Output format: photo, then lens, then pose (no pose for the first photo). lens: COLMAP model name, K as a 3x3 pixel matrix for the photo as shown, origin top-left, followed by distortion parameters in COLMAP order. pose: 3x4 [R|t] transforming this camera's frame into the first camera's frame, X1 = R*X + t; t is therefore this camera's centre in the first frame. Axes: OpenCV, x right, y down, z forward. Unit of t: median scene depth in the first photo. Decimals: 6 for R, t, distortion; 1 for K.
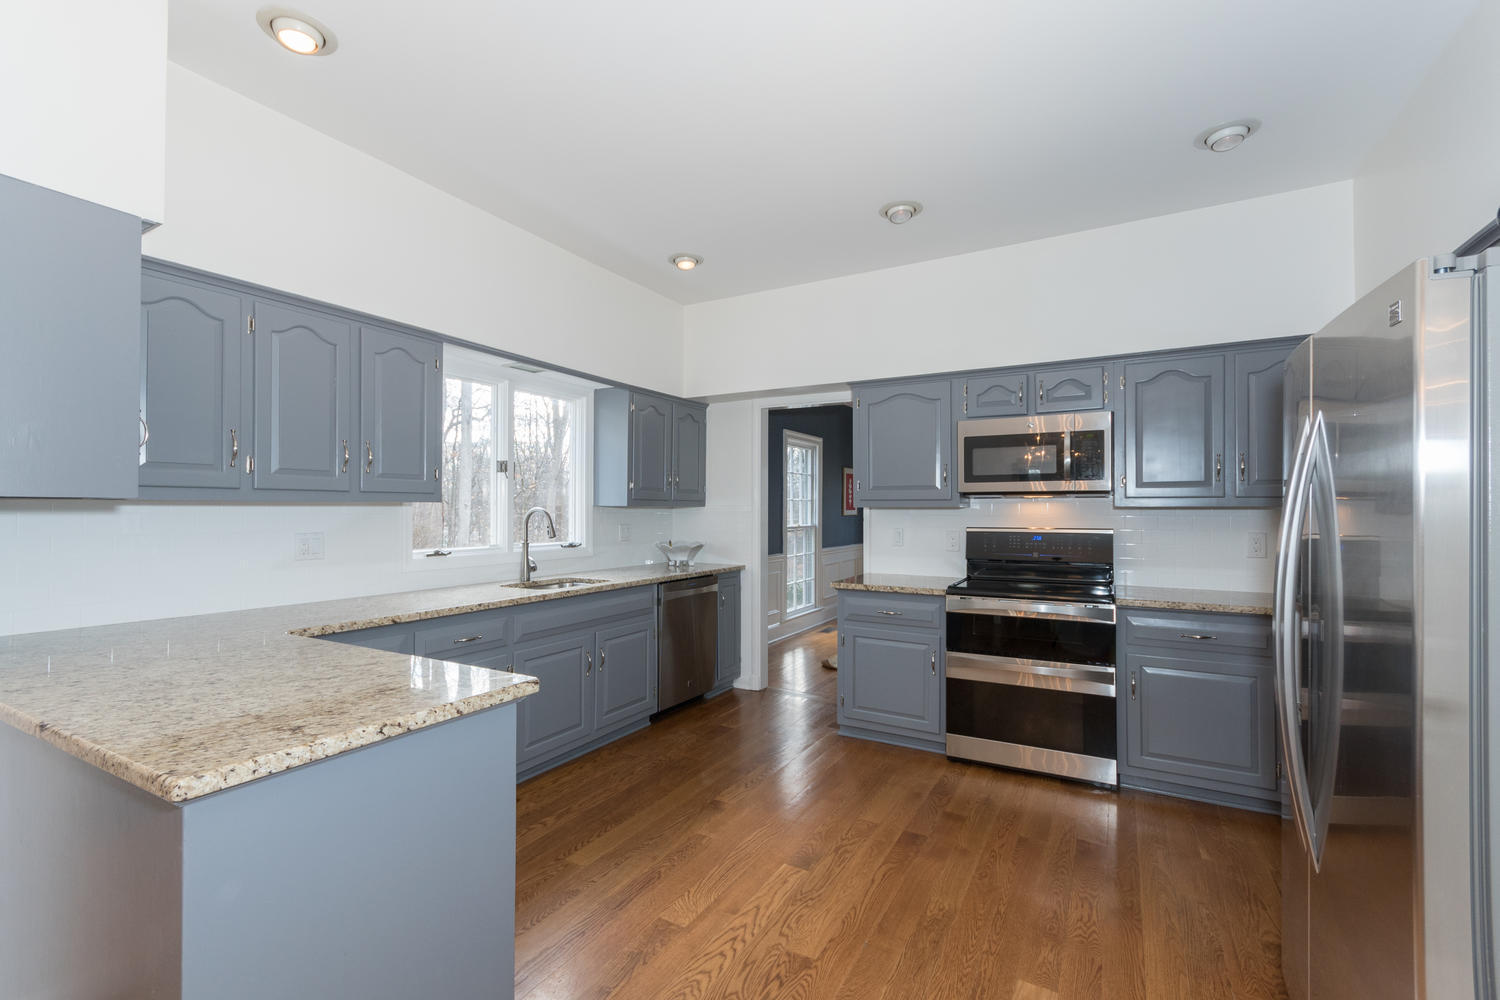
lens RADIAL K [[653.8, 0, 743.2], [0, 653.8, 507.4], [0, 0, 1]] dist [0.001324, 0.000172]
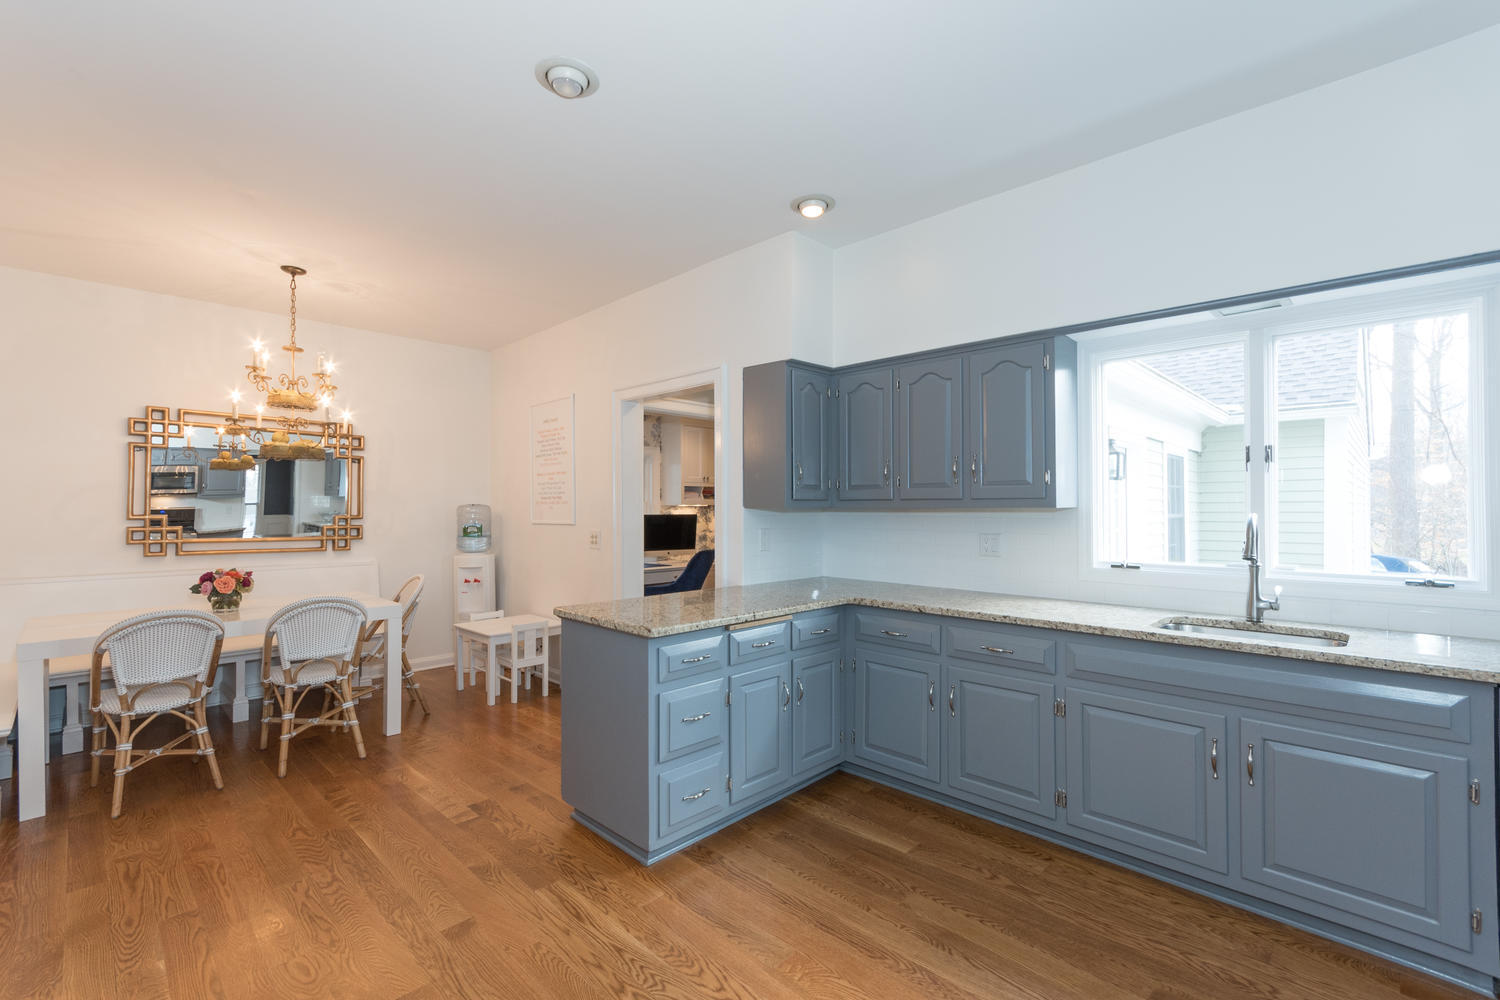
lens RADIAL K [[653.8, 0, 743.2], [0, 653.8, 507.4], [0, 0, 1]] dist [0.001324, 0.000172]
pose [[-0.247133, -0.001538, -0.968980, 0.797931], [0.002562, 0.999994, -0.002241, -0.010217], [0.968978, -0.003036, -0.247127, 1.152138]]
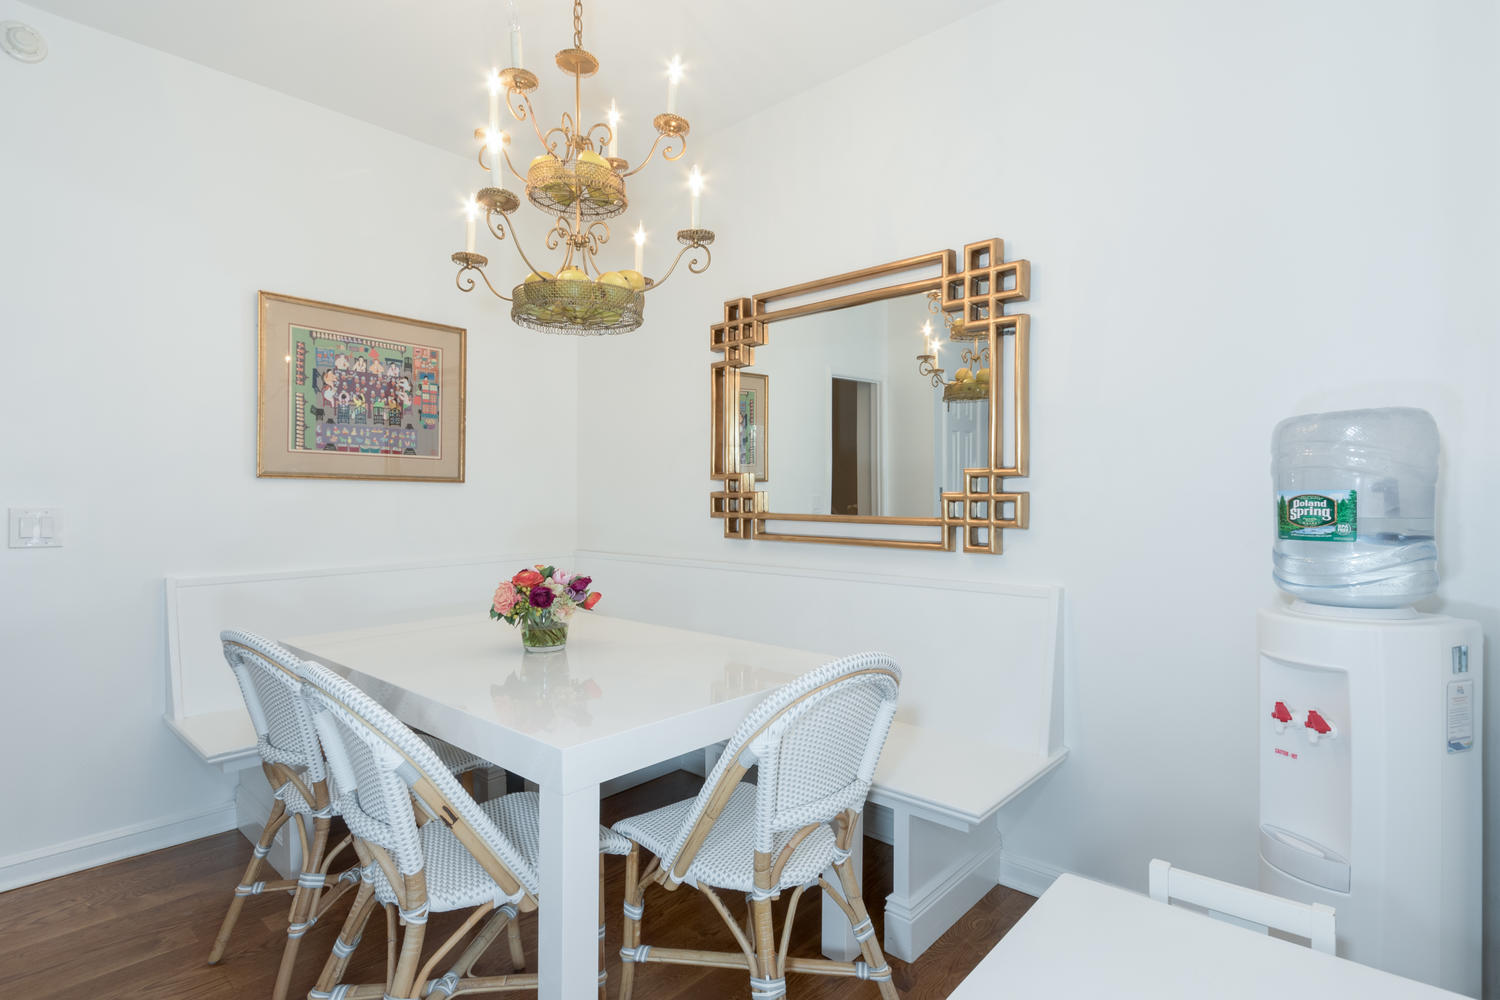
lens RADIAL K [[734.6, 0, 746.2], [0, 734.6, 505.6], [0, 0, 1]] dist [0.000152, -0.000528]
pose [[-0.979330, -0.000595, 0.202267, -1.018157], [0.001036, 0.999968, 0.007961, 0.057397], [-0.202265, 0.008006, -0.979298, 0.302005]]
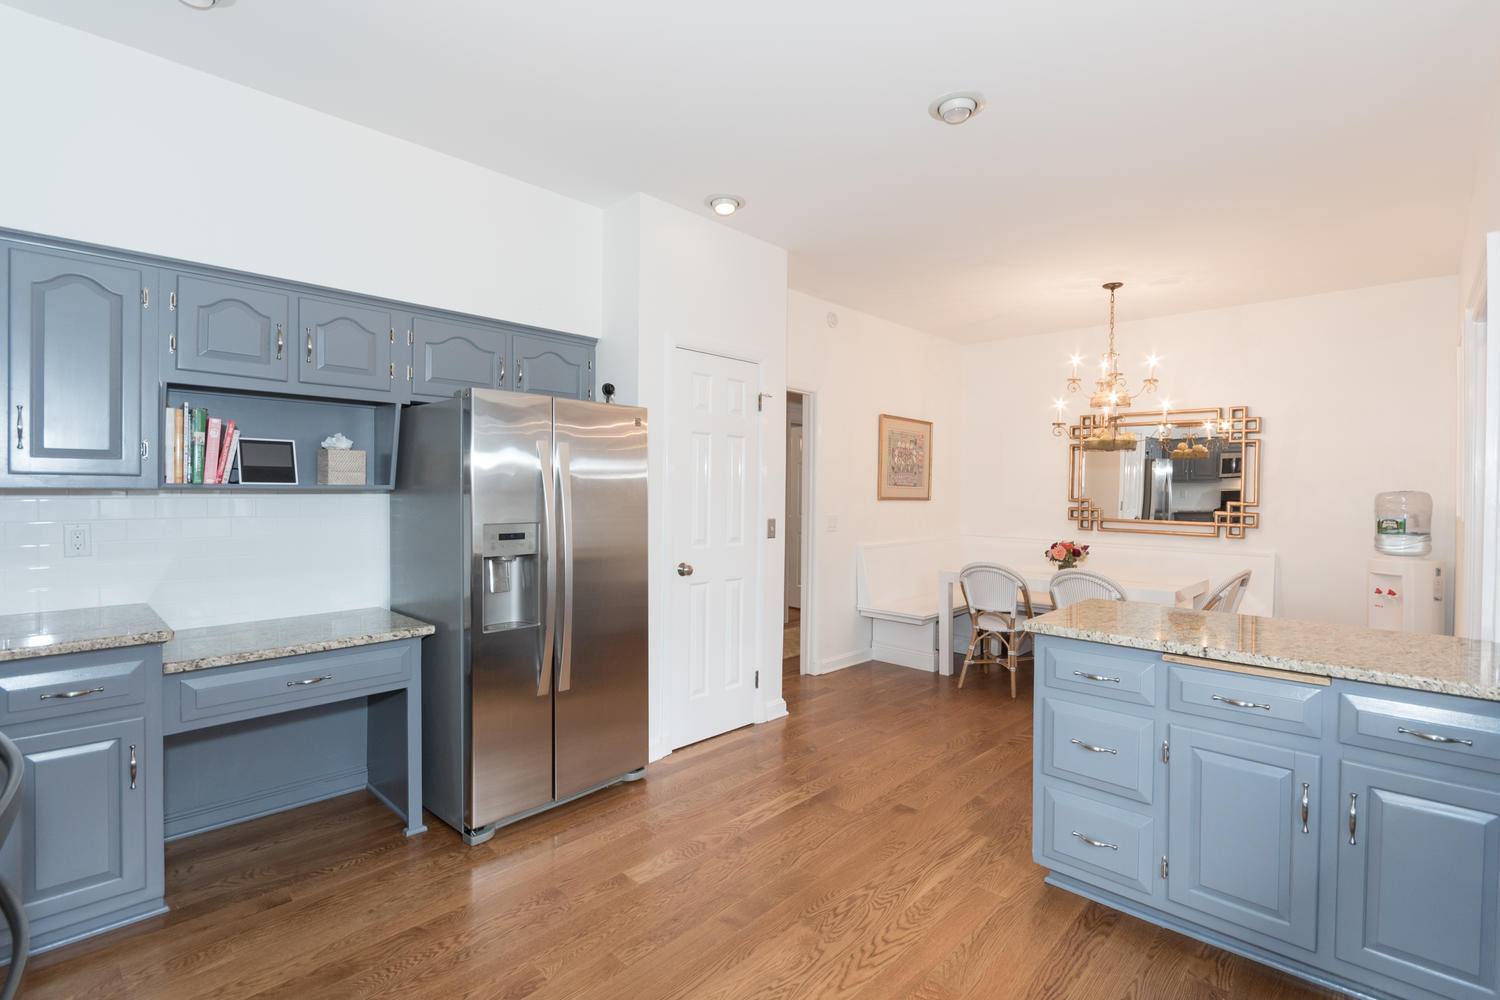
lens RADIAL K [[688.3, 0, 756.8], [0, 688.3, 498.7], [0, 0, 1]] dist [-0.007420, -0.000269]
pose [[-0.972092, -0.012311, 0.234277, -0.070996], [-0.010169, 0.999895, 0.010350, -0.009926], [-0.234380, 0.007678, -0.972115, 1.885237]]
